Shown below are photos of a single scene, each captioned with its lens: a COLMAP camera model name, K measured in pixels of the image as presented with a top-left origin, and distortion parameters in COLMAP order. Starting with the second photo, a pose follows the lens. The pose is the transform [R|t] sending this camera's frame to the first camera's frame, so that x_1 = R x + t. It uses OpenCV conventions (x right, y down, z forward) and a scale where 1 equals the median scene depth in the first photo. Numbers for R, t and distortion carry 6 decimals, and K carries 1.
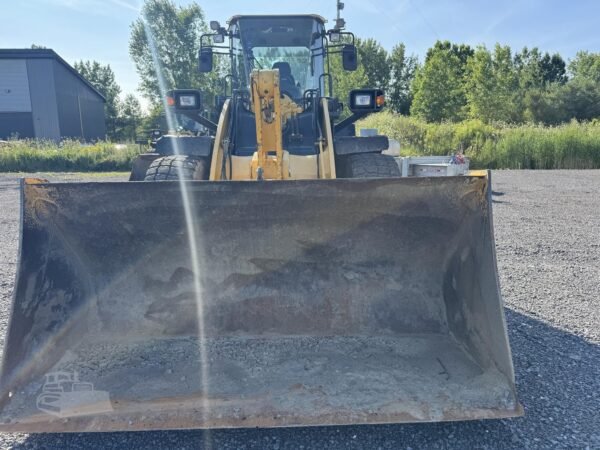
lens RADIAL K [[422.1, 0, 300.0], [0, 422.1, 225.0], [0, 0, 1]] dist [0.070637, -0.091108]
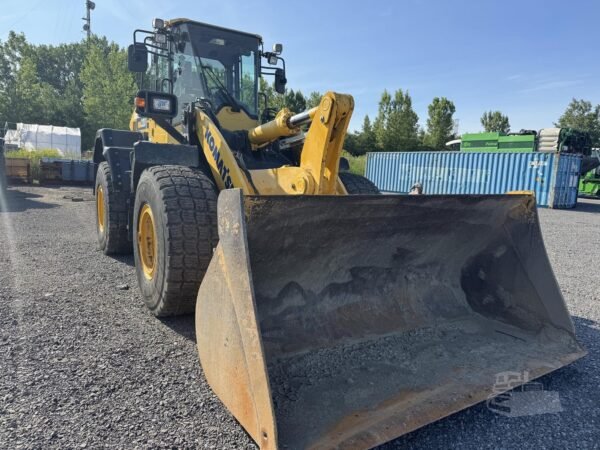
lens RADIAL K [[425.9, 0, 300.0], [0, 425.9, 225.0], [0, 0, 1]] dist [0.038249, -0.038385]
pose [[0.855435, -0.019274, 0.517551, -0.748034], [0.038794, 0.998885, -0.026921, -0.003387], [-0.516455, 0.043107, 0.855229, 0.137632]]
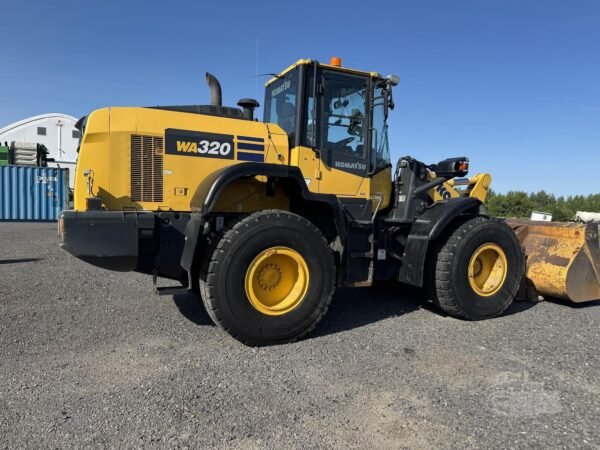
lens RADIAL K [[417.8, 0, 302.1], [0, 417.8, 228.3], [0, 0, 1]] dist [0.102202, -0.131233]
pose [[-0.415001, -0.062331, 0.907683, -2.231748], [0.134758, 0.982435, 0.129077, -0.749767], [-0.899786, 0.175885, -0.399312, 4.134721]]
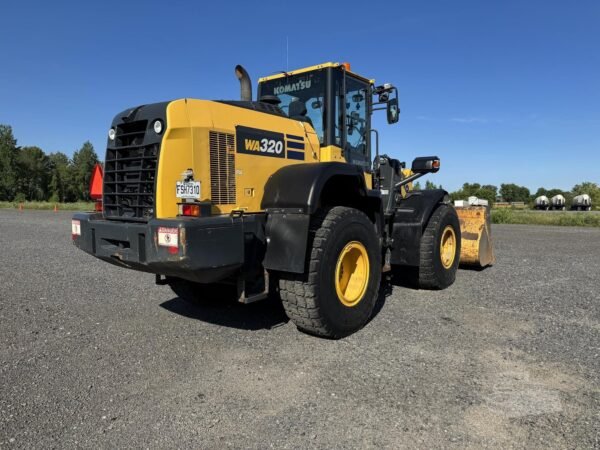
lens RADIAL K [[418.6, 0, 299.7], [0, 418.6, 223.2], [0, 0, 1]] dist [0.107860, -0.132902]
pose [[-0.781870, -0.029023, 0.622766, -1.484415], [0.120980, 0.972864, 0.197227, -0.962225], [-0.611591, 0.229548, -0.757142, 5.210016]]
